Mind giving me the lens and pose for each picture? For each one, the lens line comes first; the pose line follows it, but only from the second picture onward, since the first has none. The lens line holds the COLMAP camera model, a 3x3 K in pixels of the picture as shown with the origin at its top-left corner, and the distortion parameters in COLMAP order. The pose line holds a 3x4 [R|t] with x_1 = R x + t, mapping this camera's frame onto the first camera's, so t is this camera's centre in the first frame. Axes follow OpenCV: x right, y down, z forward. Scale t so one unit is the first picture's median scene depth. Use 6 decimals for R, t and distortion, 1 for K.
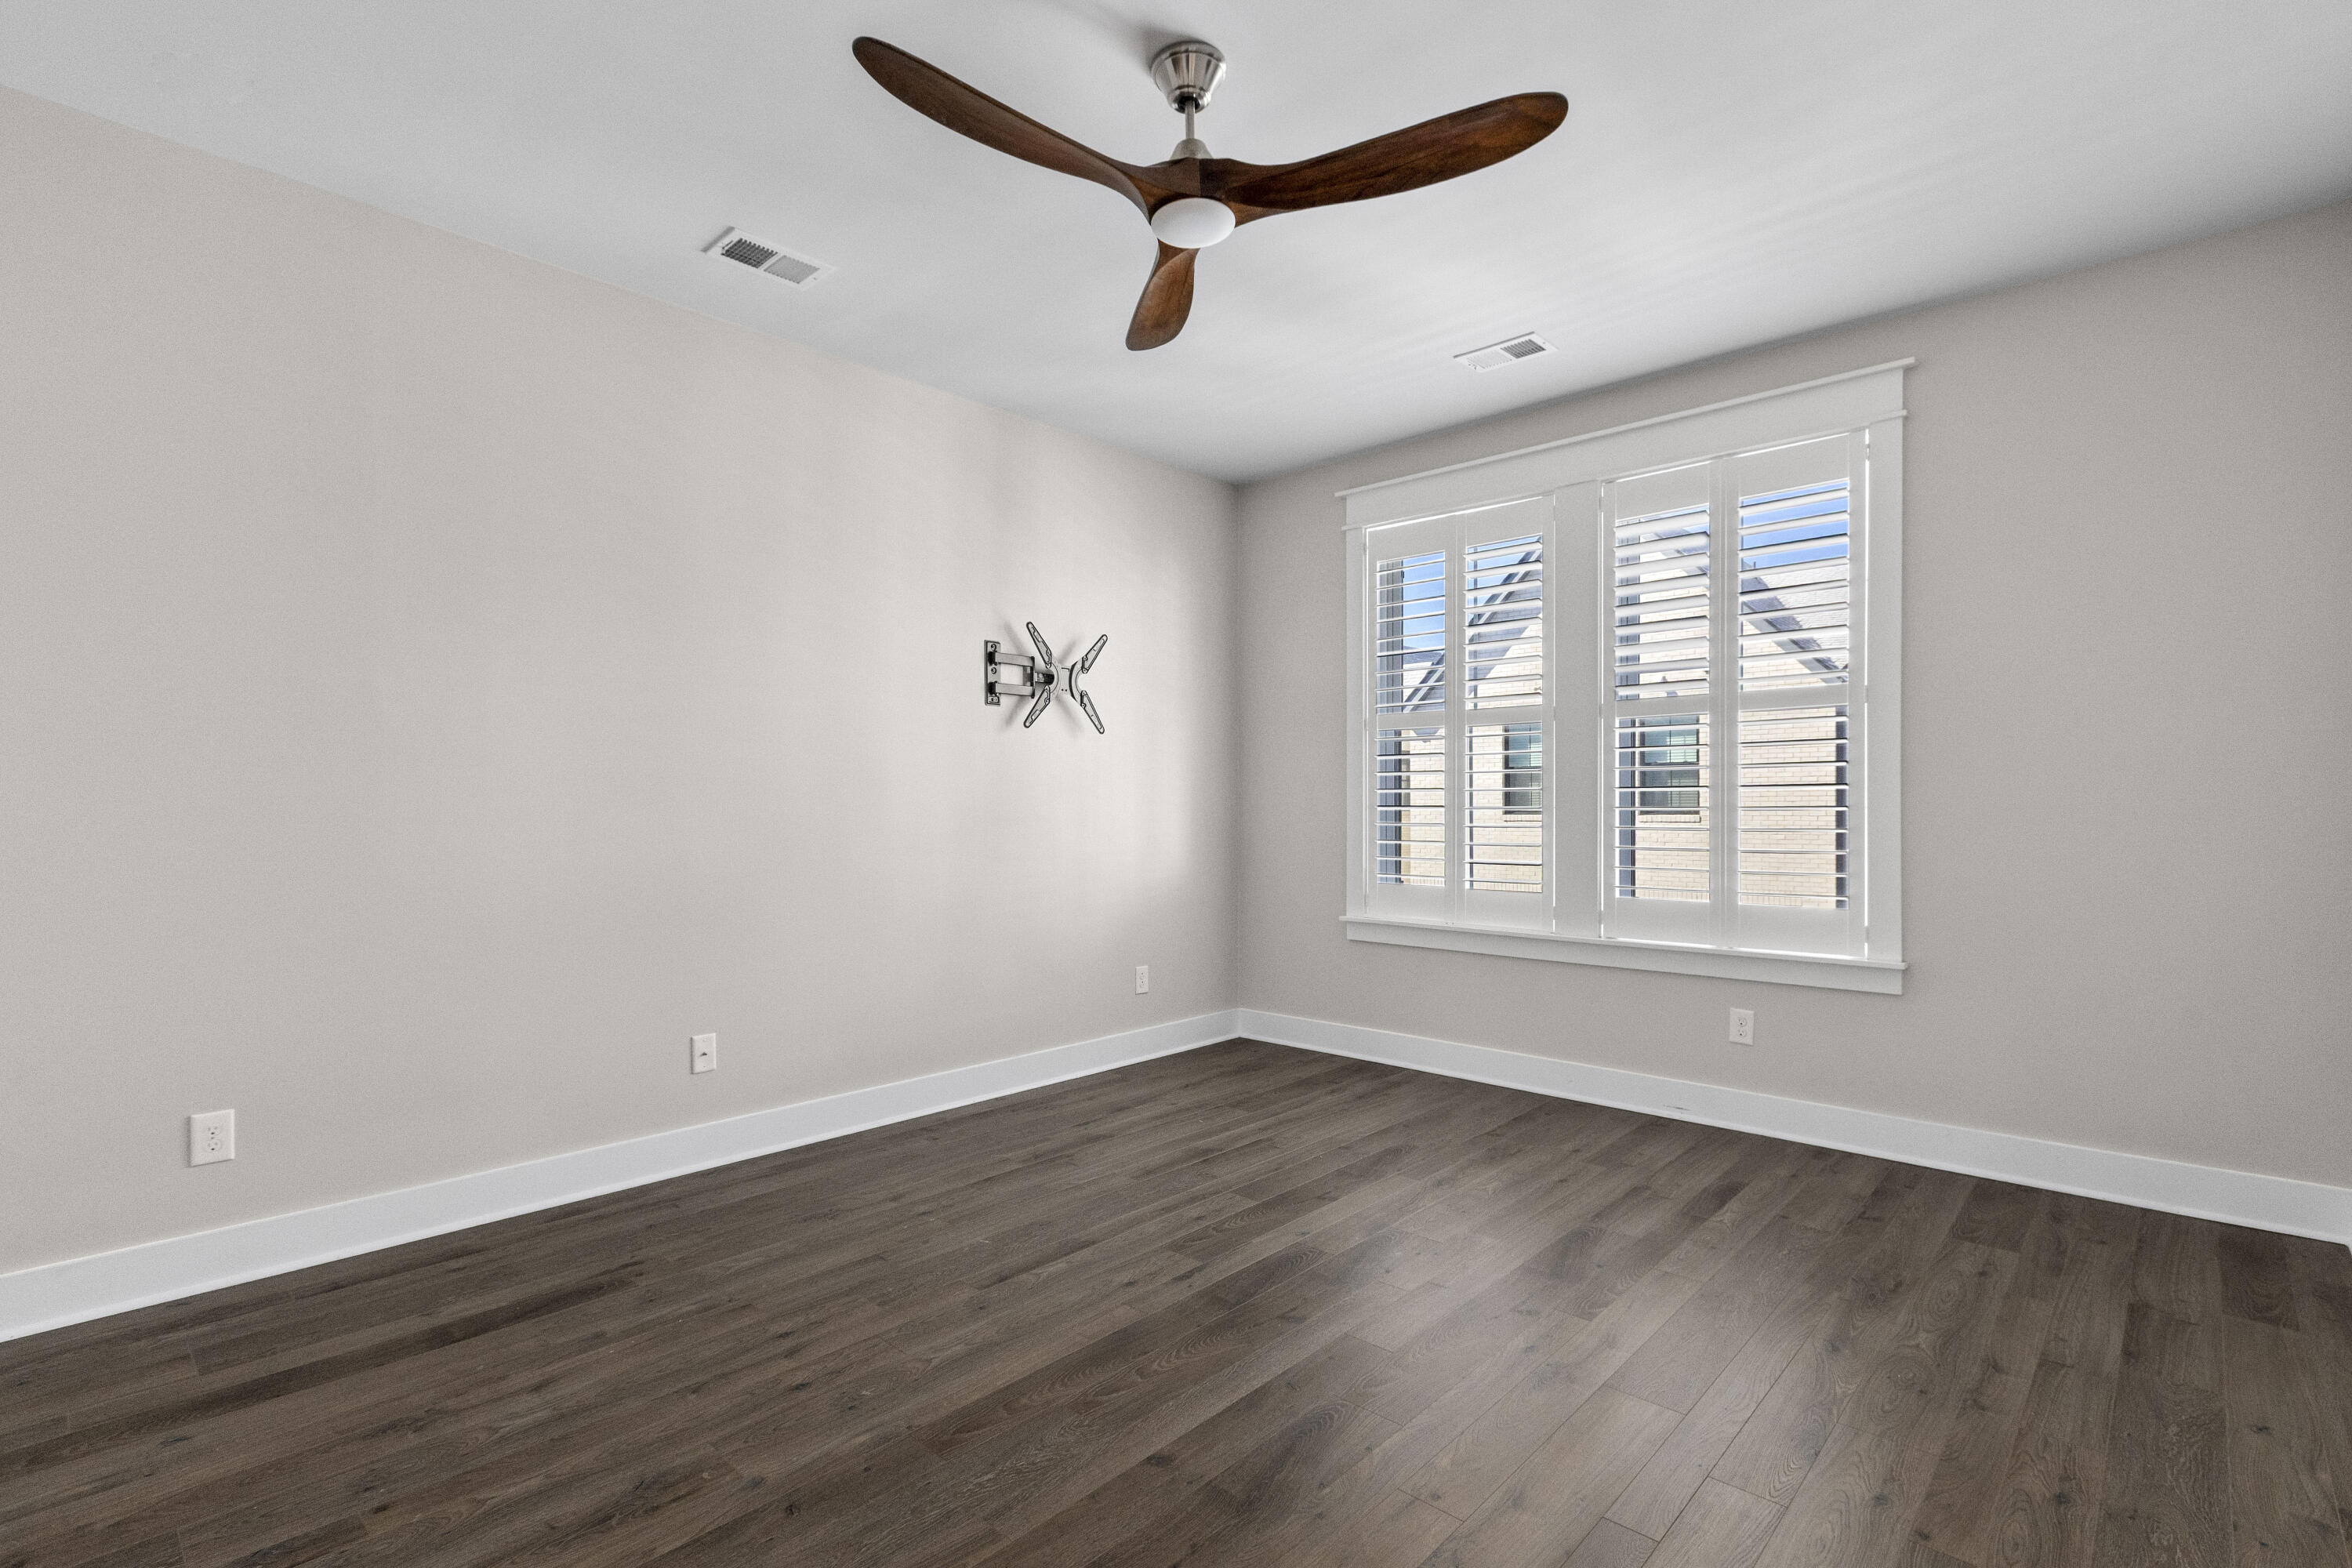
lens RADIAL K [[1071.6, 0, 1178.6], [0, 1071.6, 818.1], [0, 0, 1]] dist [0.003102, -0.002564]
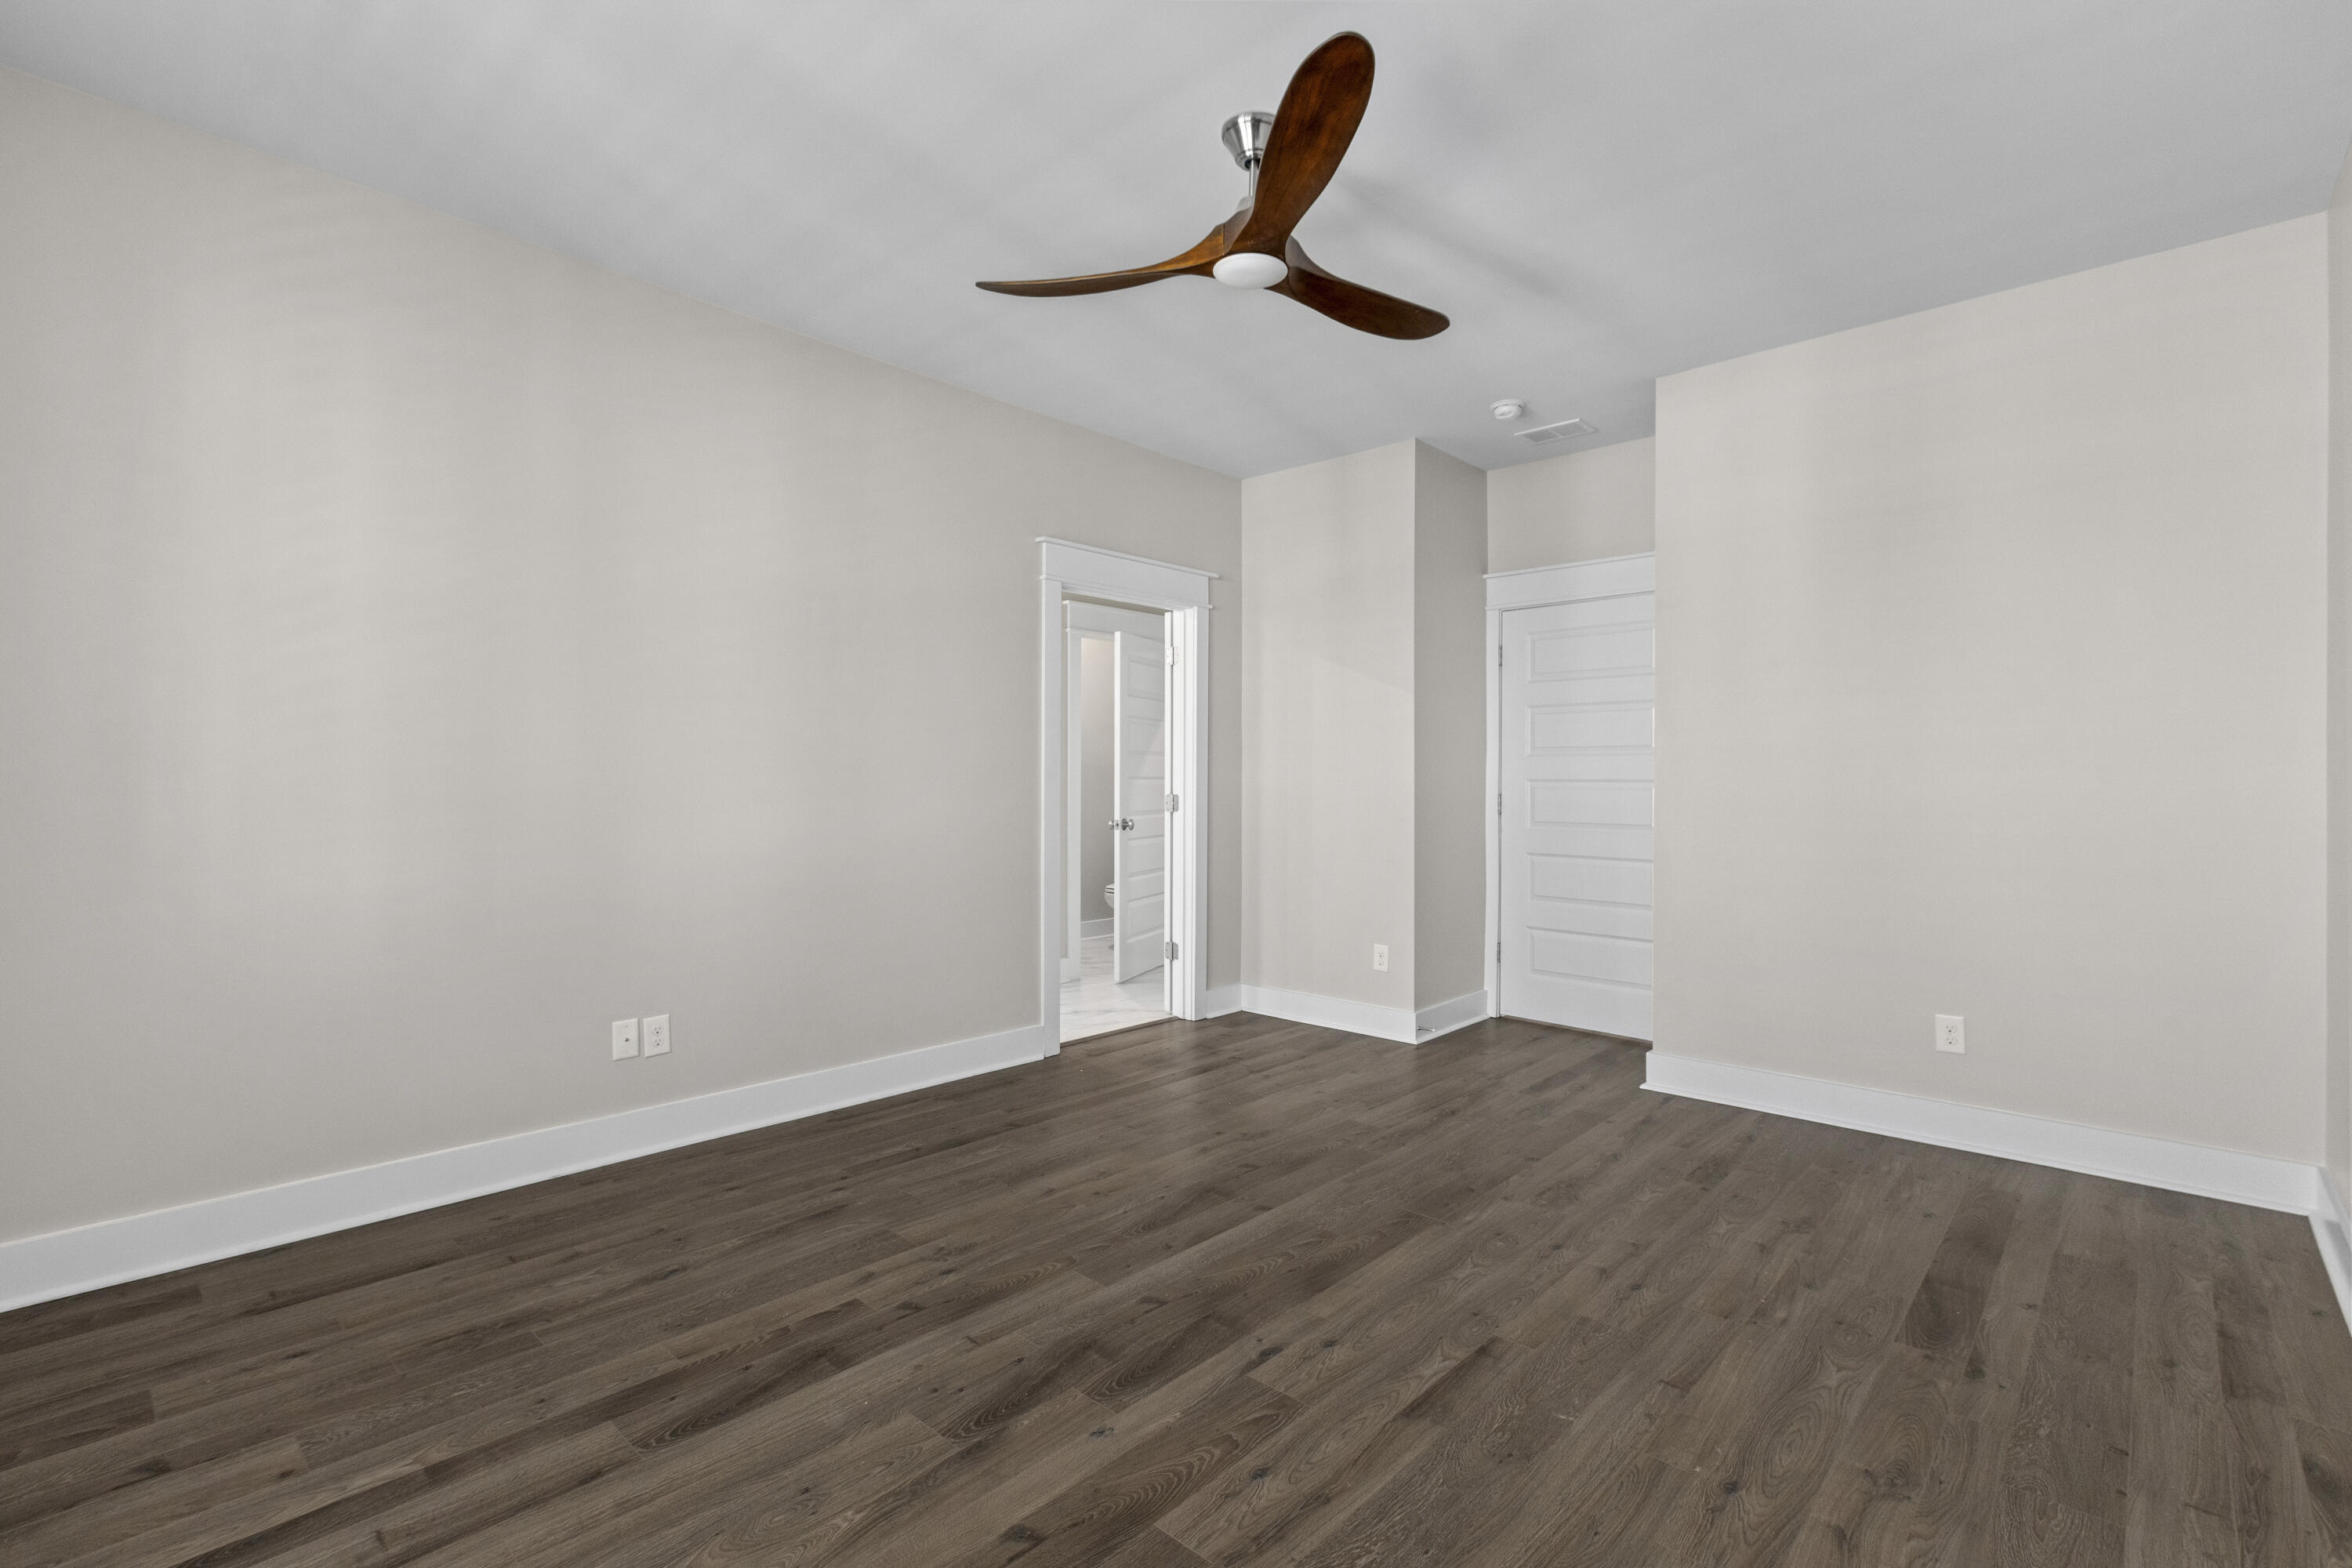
lens RADIAL K [[1071.6, 0, 1157.1], [0, 1071.6, 781.5], [0, 0, 1]] dist [0.003102, -0.002564]
pose [[-0.999810, -0.001953, 0.019408, 0.063573], [-0.001694, 0.999909, 0.013374, -0.022794], [-0.019433, 0.013339, -0.999722, 1.523550]]
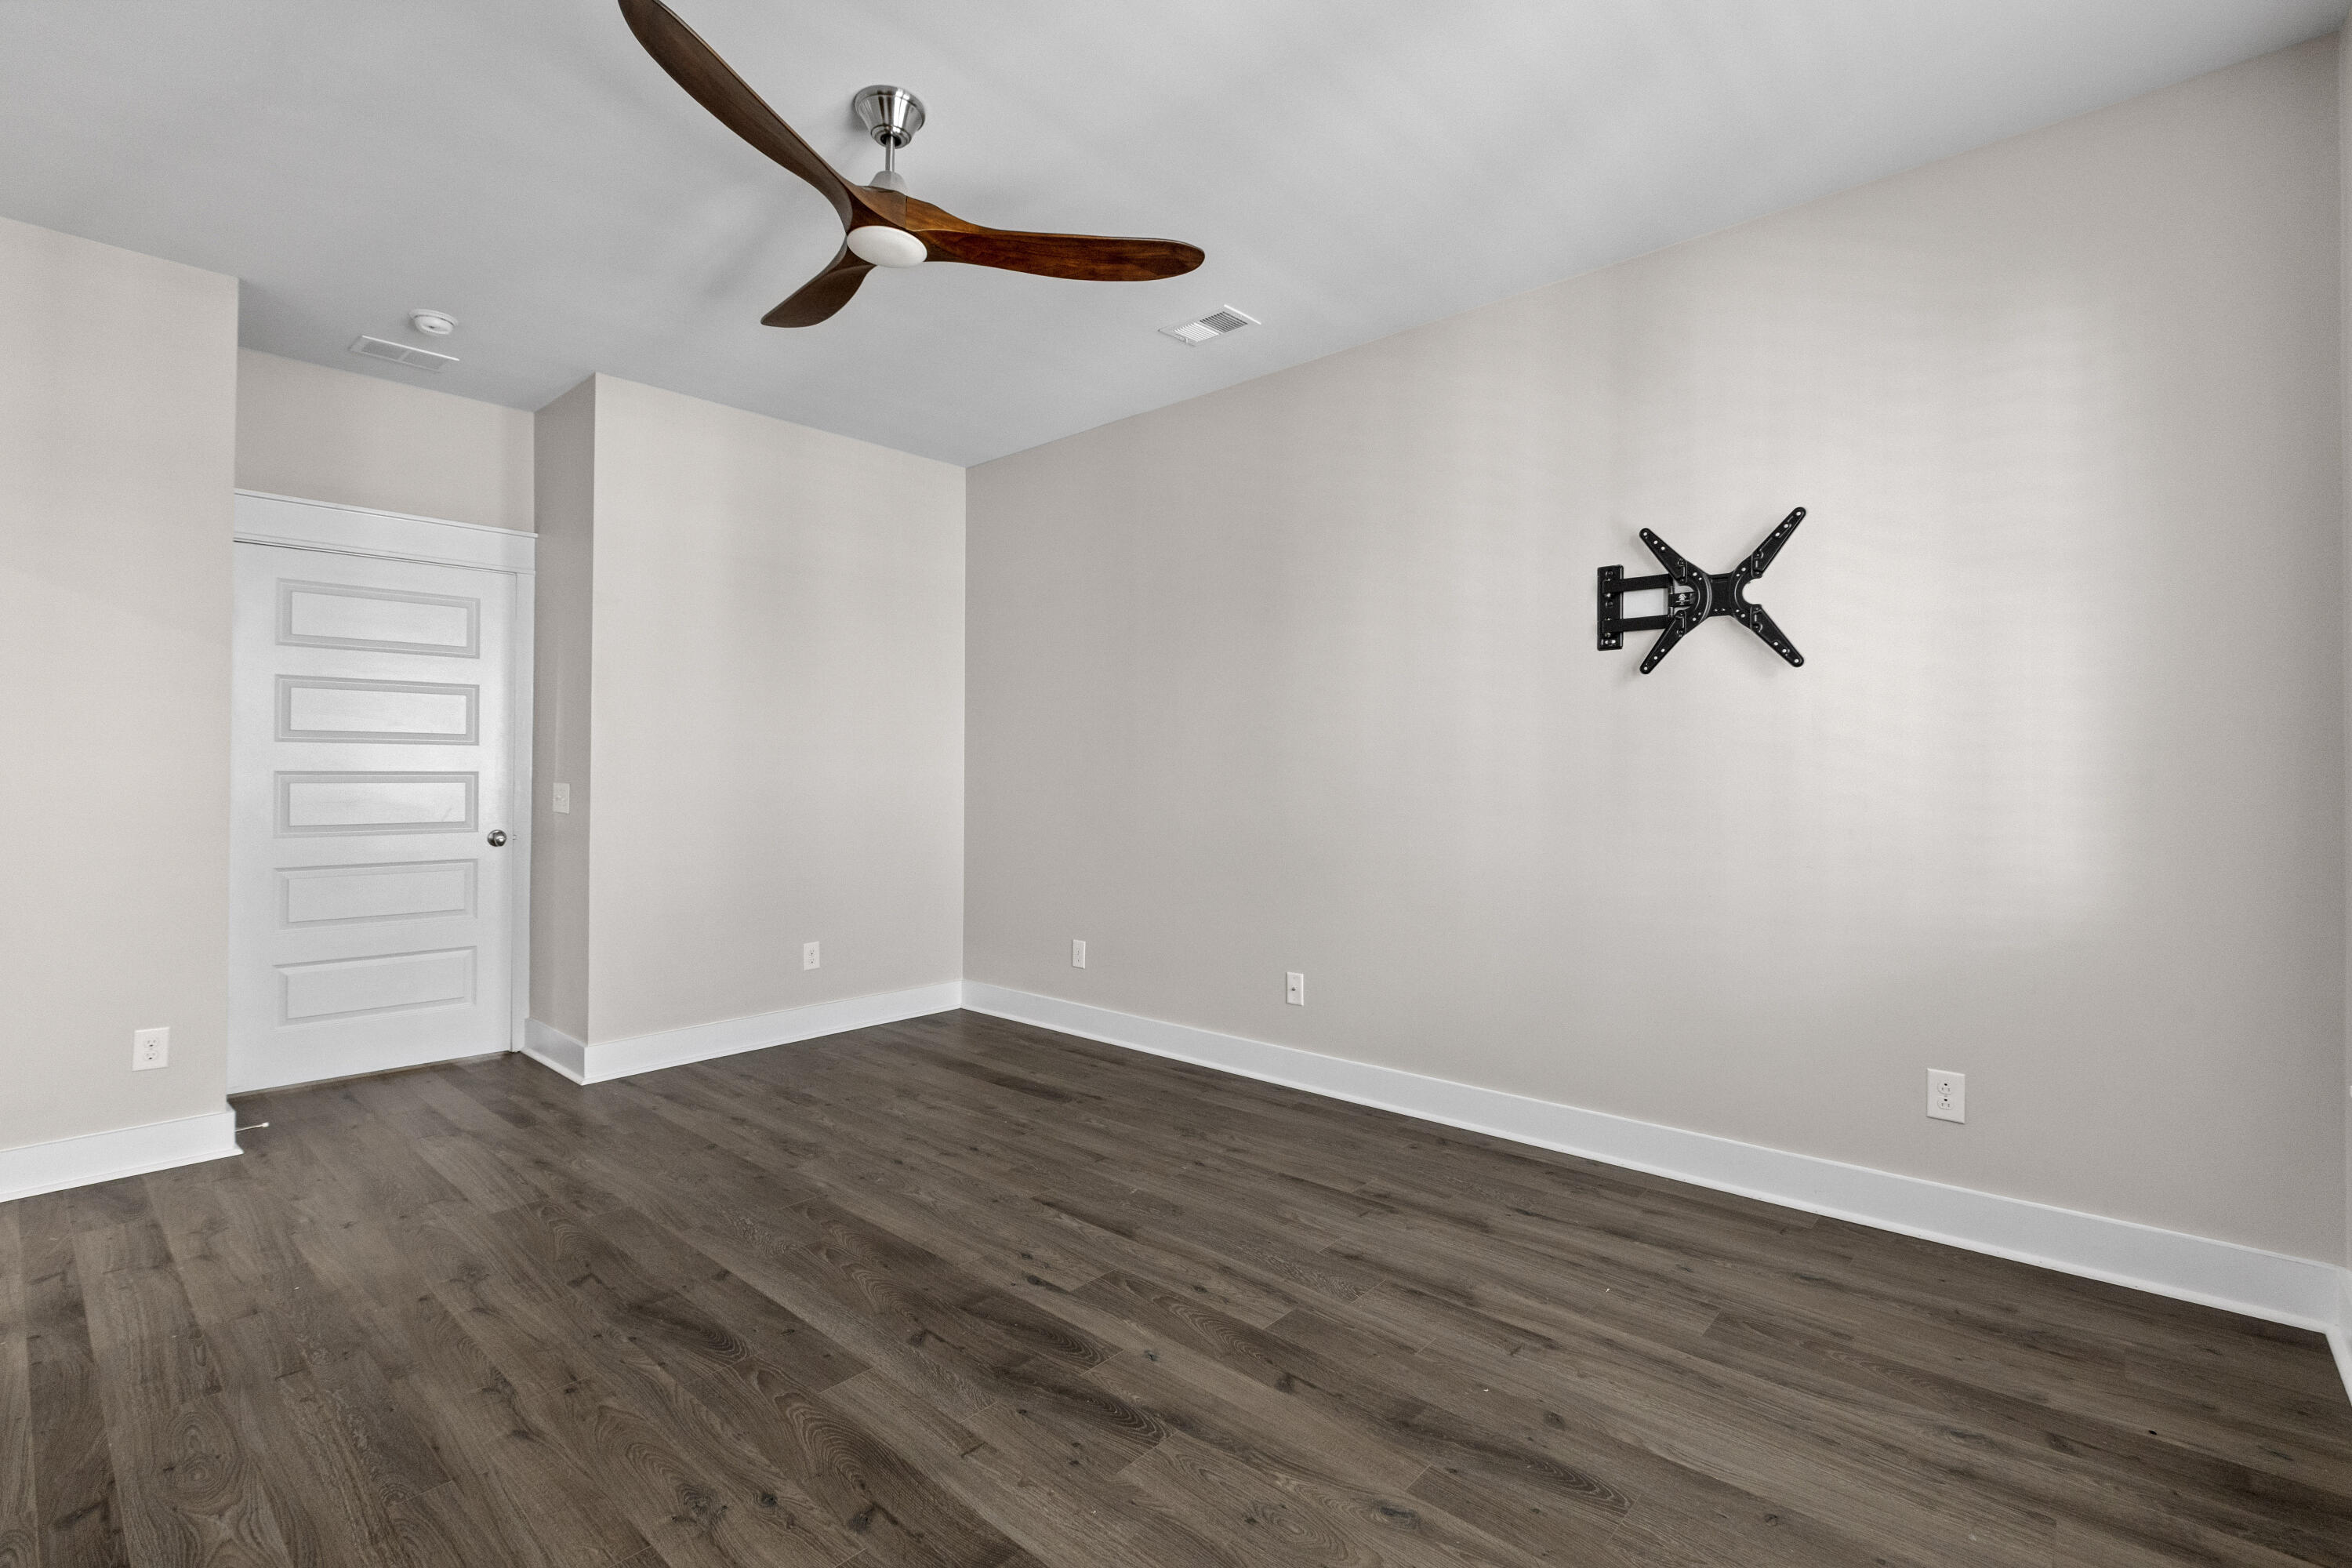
lens RADIAL K [[1071.6, 0, 1195.2], [0, 1071.6, 788.6], [0, 0, 1]] dist [0.003102, -0.002564]
pose [[0.030063, 0.014643, -0.999441, 0.789470], [-0.012913, 0.999815, 0.014260, -0.018130], [0.999465, 0.012477, 0.030246, 0.921257]]
